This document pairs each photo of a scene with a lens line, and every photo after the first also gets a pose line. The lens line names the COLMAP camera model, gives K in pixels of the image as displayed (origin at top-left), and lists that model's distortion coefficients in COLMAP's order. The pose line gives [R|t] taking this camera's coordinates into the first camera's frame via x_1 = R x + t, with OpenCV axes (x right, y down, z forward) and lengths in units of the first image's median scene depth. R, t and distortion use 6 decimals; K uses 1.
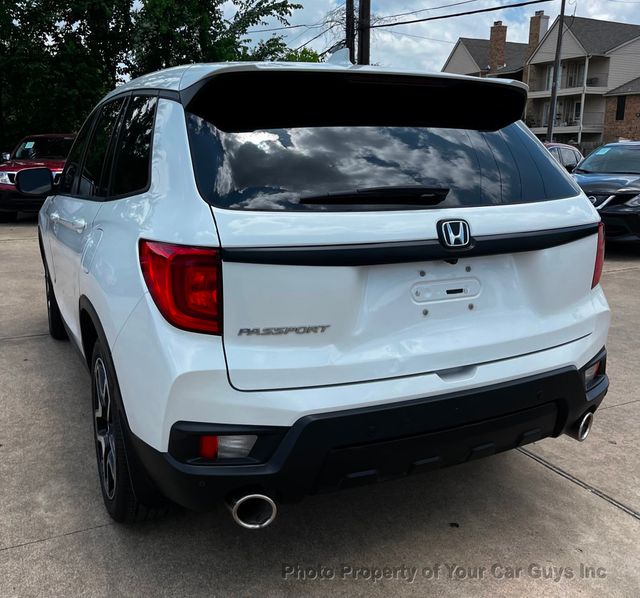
lens RADIAL K [[663.9, 0, 320.0], [0, 663.9, 299.0], [0, 0, 1]] dist [0.014755, 0.010750]
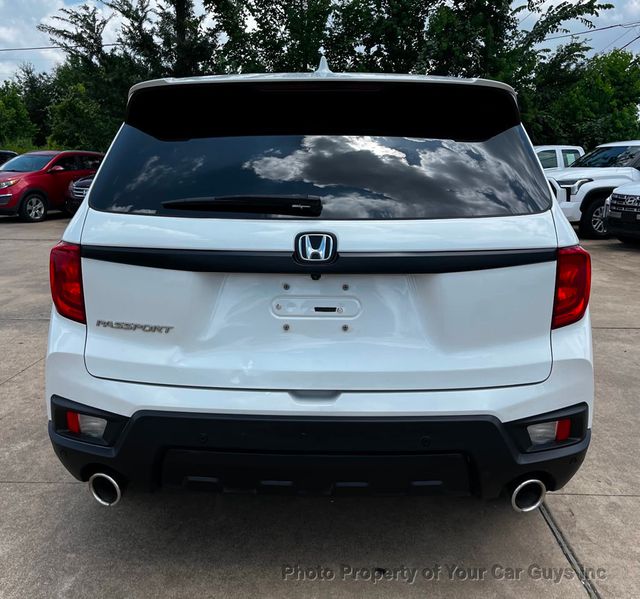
lens RADIAL K [[636.9, 0, 318.8], [0, 636.9, 287.8], [0, 0, 1]] dist [0.042372, 0.020204]
pose [[0.882860, 0.093147, -0.460307, 0.620893], [-0.103587, 0.994617, 0.002590, -0.044164], [0.458070, 0.045395, 0.887756, 0.203399]]
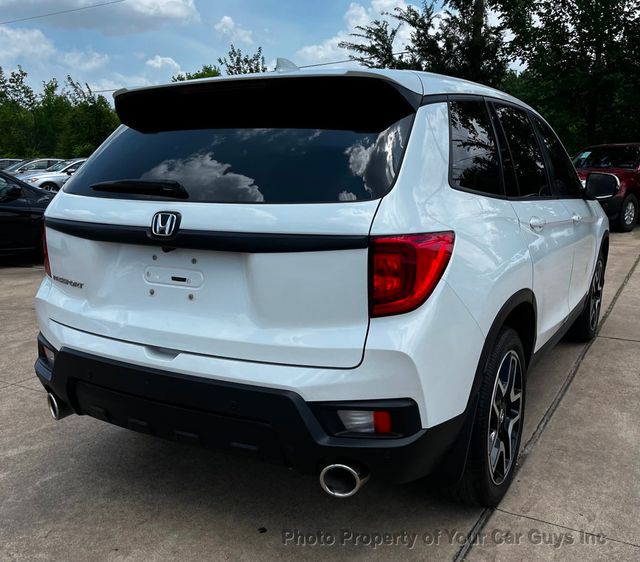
lens RADIAL K [[627.9, 0, 322.1], [0, 627.9, 273.7], [0, 0, 1]] dist [0.035424, -0.026809]
pose [[0.568479, 0.140622, -0.810591, 1.192511], [-0.169835, 0.984120, 0.051618, -0.115443], [0.804977, 0.108323, 0.583334, 0.606701]]
